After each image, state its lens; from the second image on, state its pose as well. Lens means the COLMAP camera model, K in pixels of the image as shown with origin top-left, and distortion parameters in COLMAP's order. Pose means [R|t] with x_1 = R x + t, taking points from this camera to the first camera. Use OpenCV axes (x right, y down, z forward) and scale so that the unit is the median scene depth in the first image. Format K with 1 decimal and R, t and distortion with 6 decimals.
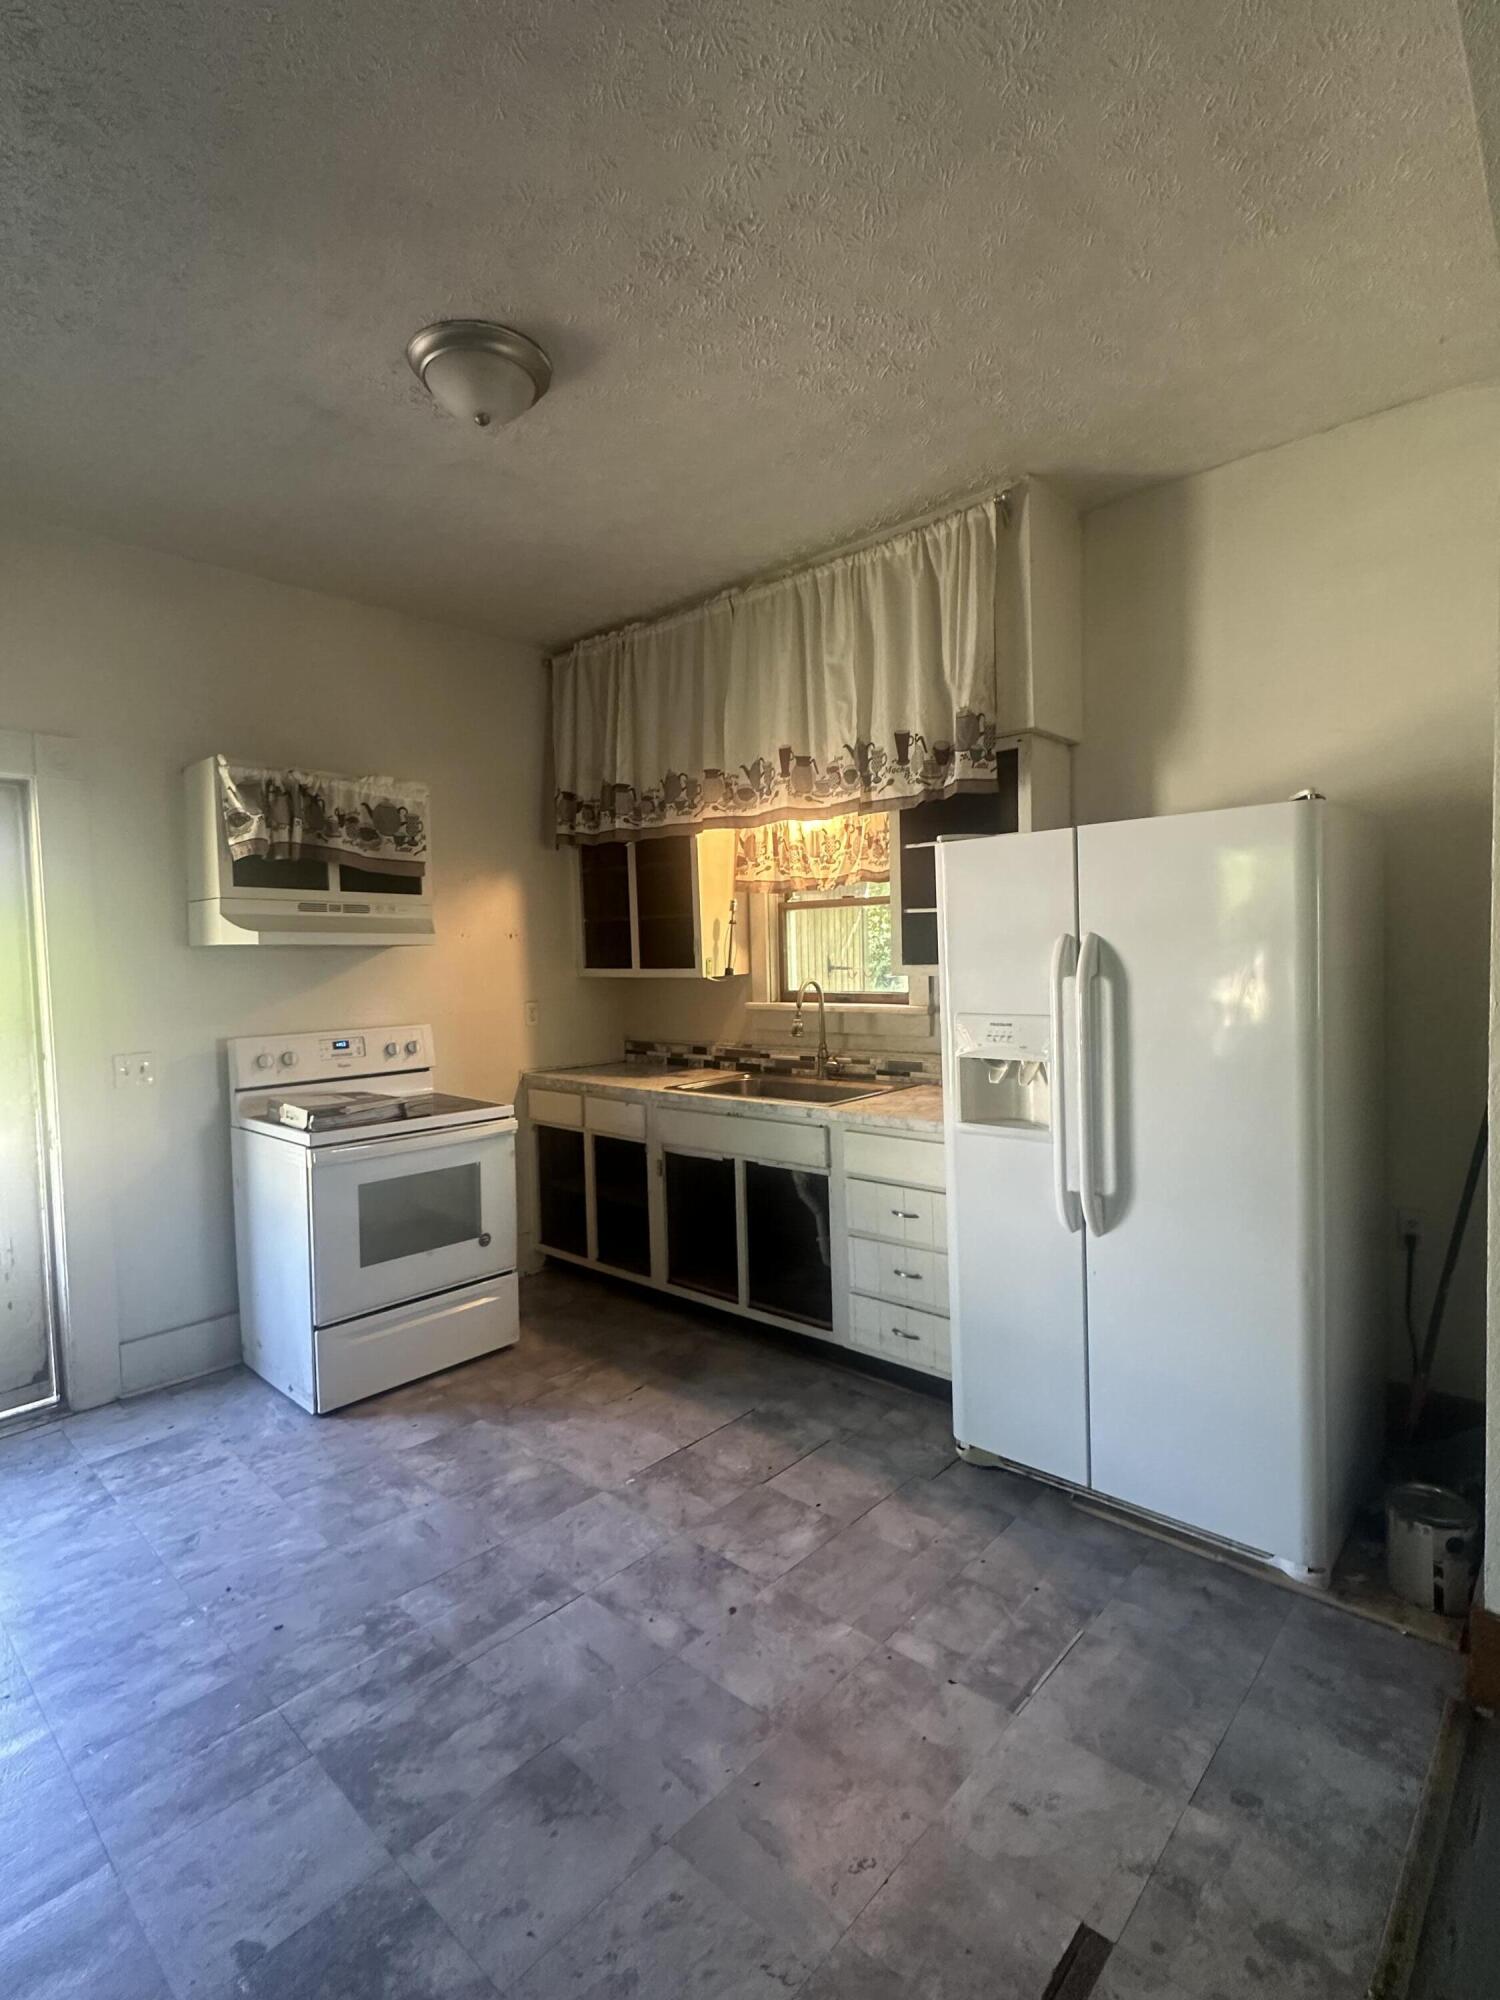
lens RADIAL K [[943.4, 0, 753.0], [0, 943.4, 1009.1], [0, 0, 1]] dist [-0.002418, 0.000779]
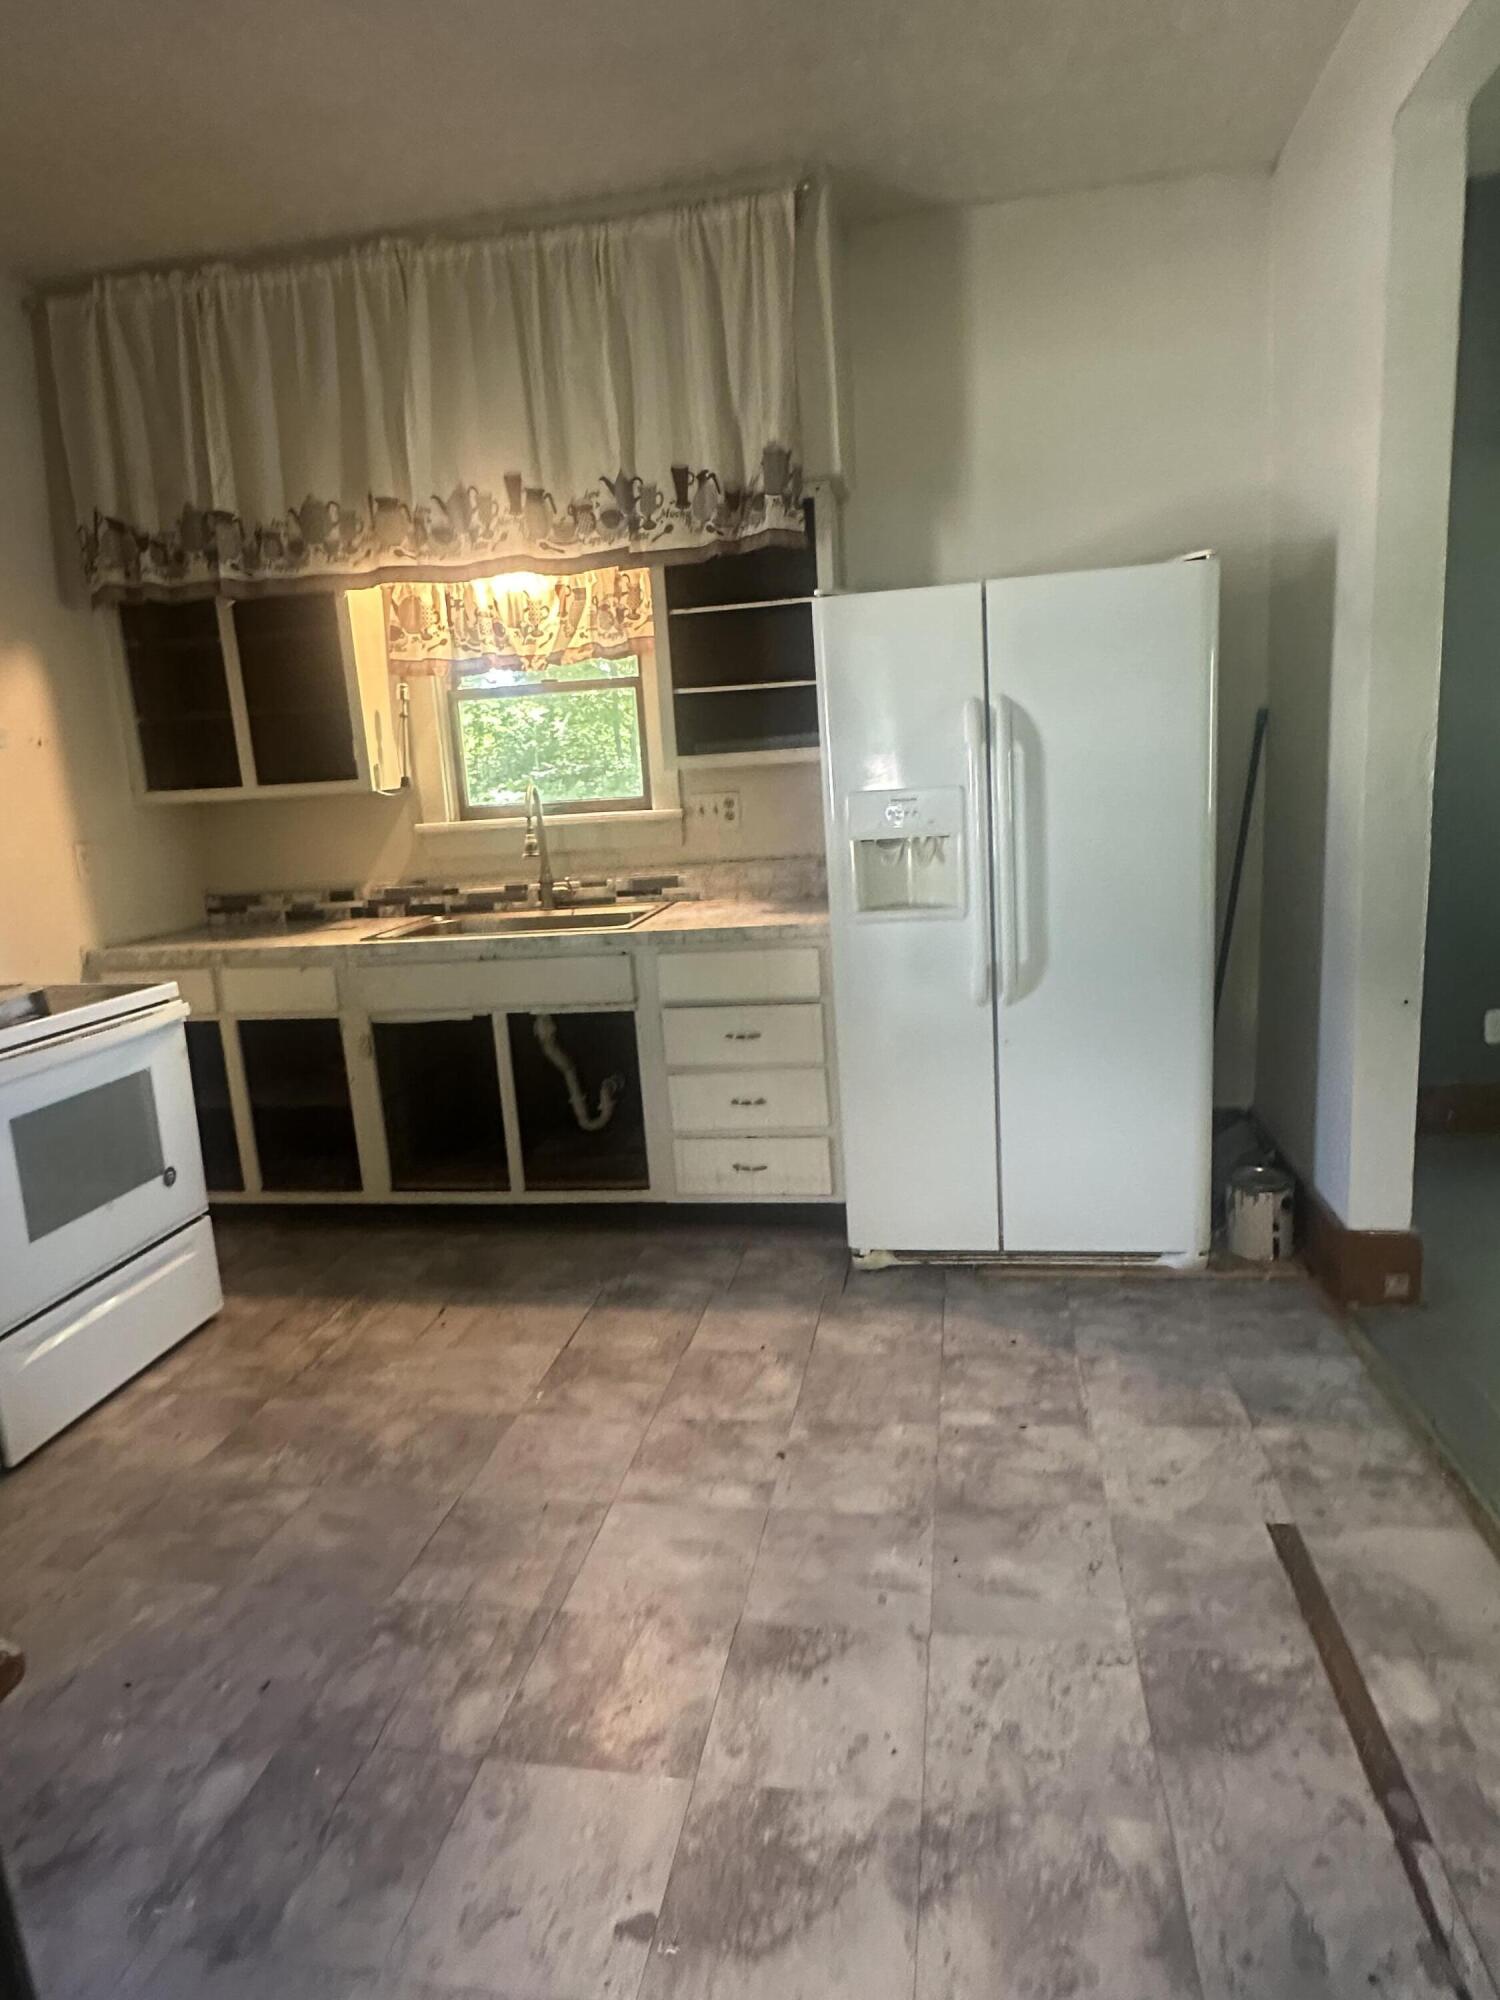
lens RADIAL K [[1156.8, 0, 750.0], [0, 1156.8, 1000.0], [0, 0, 1]] dist [-0.004917, -0.000212]
pose [[0.849559, -0.134286, 0.510115, -0.352471], [0.074061, 0.987840, 0.136703, 0.032821], [-0.522269, -0.078358, 0.849173, 0.067575]]
